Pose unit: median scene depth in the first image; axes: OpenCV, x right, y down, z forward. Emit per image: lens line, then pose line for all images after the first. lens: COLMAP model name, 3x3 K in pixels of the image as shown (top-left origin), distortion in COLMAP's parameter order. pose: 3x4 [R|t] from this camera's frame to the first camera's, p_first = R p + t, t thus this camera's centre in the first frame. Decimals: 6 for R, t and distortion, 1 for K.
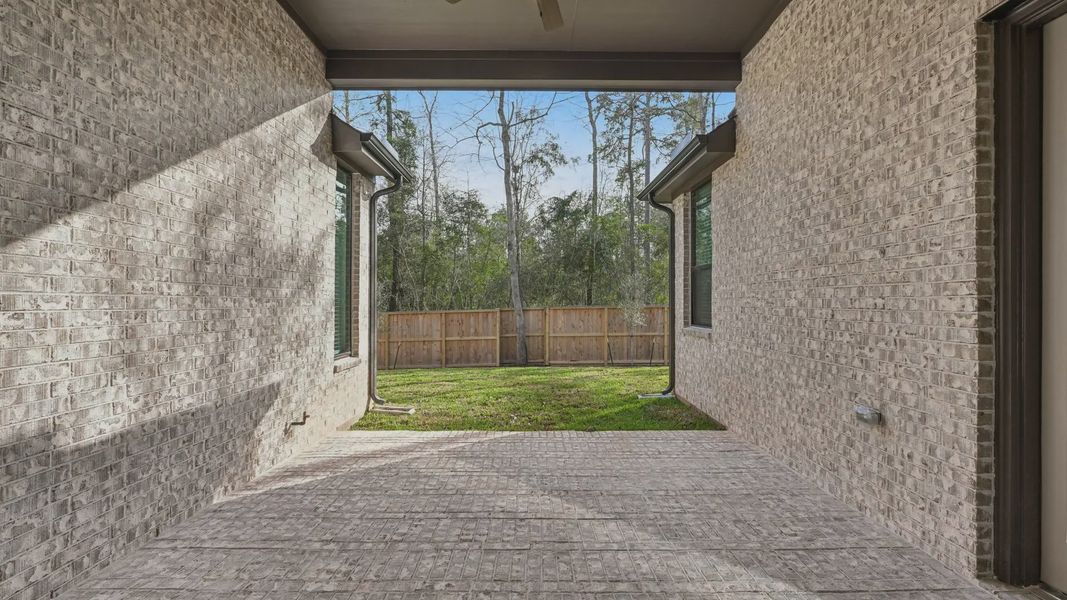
lens RADIAL K [[423.0, 0, 535.0], [0, 423.0, 301.3], [0, 0, 1]] dist [0.000109, 0.000142]
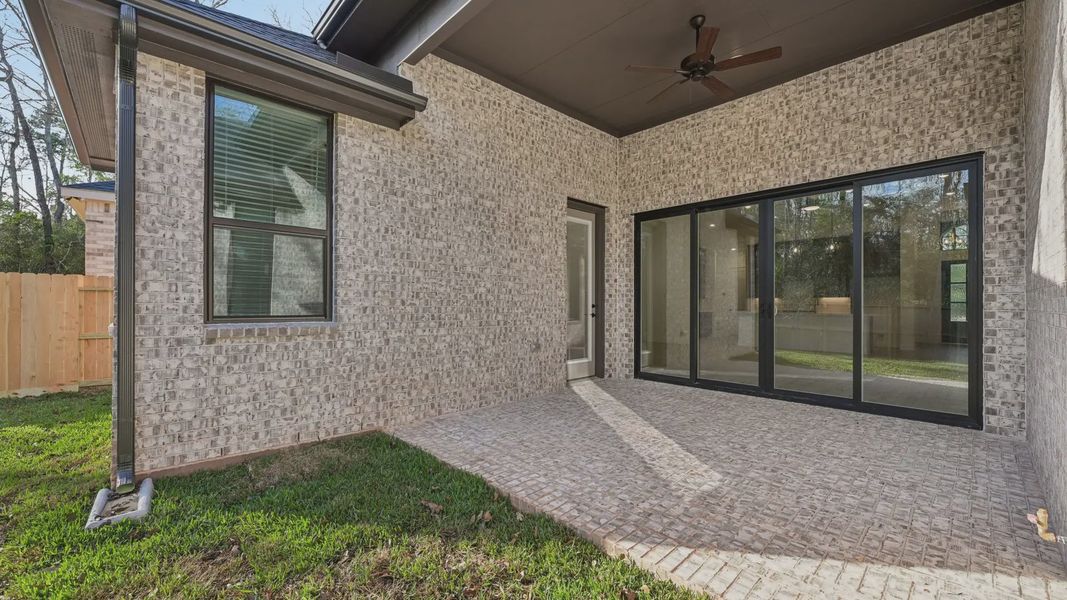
lens RADIAL K [[423.0, 0, 535.0], [0, 423.0, 301.3], [0, 0, 1]] dist [0.000109, 0.000142]
pose [[-0.686026, -0.000616, 0.727577, -0.532478], [-0.010563, 0.999903, -0.009113, 0.051062], [-0.727501, -0.013937, -0.685965, 1.804332]]
